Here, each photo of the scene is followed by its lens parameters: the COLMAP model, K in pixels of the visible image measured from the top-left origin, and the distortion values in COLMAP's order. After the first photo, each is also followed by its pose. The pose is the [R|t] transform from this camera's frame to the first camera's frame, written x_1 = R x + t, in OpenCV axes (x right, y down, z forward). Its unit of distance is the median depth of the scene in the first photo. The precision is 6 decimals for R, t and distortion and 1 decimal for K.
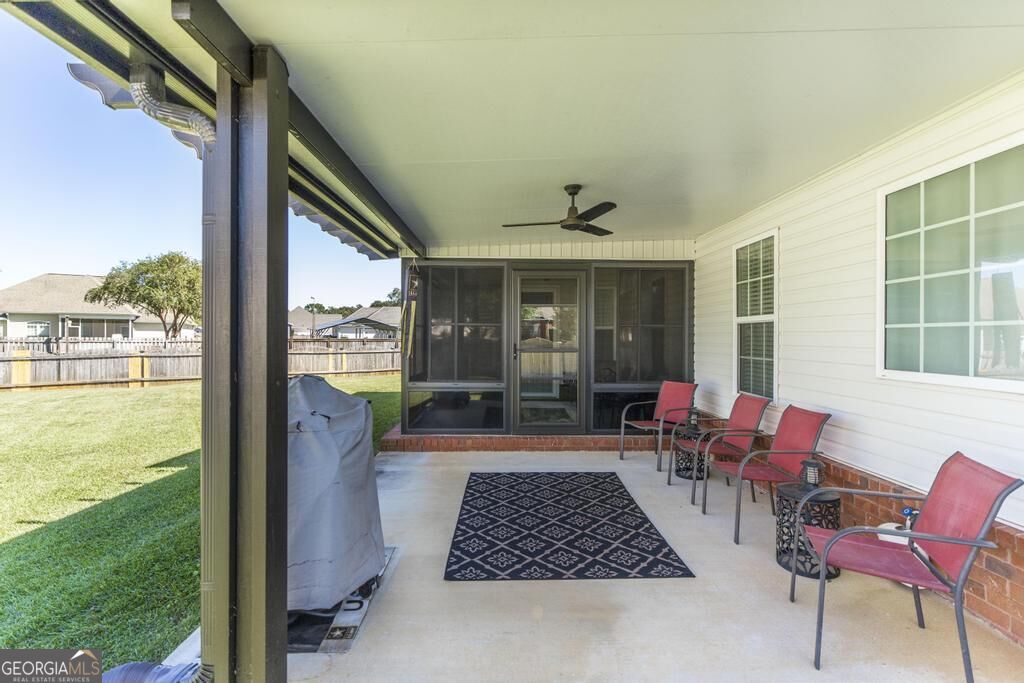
lens RADIAL K [[475.8, 0, 513.2], [0, 475.8, 346.3], [0, 0, 1]] dist [-0.003615, -0.000266]
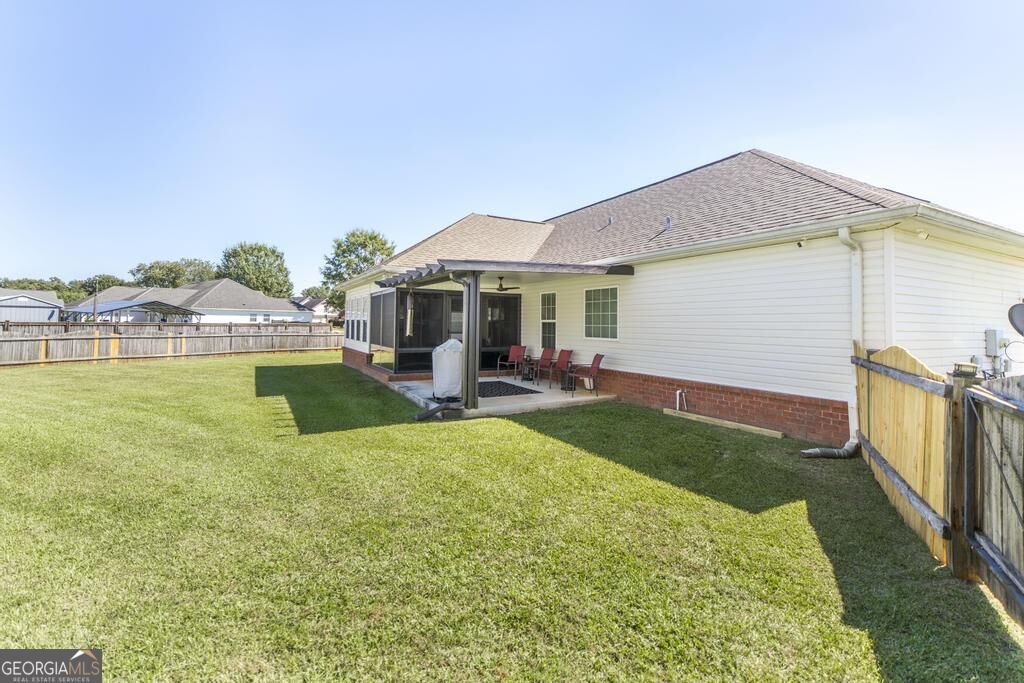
lens RADIAL K [[444.6, 0, 511.7], [0, 444.6, 335.3], [0, 0, 1]] dist [0.000762, -0.000231]
pose [[0.886821, -0.004217, 0.462094, -0.826039], [-0.000254, 0.999954, 0.009613, 0.000842], [-0.462114, -0.008642, 0.886779, -1.123687]]
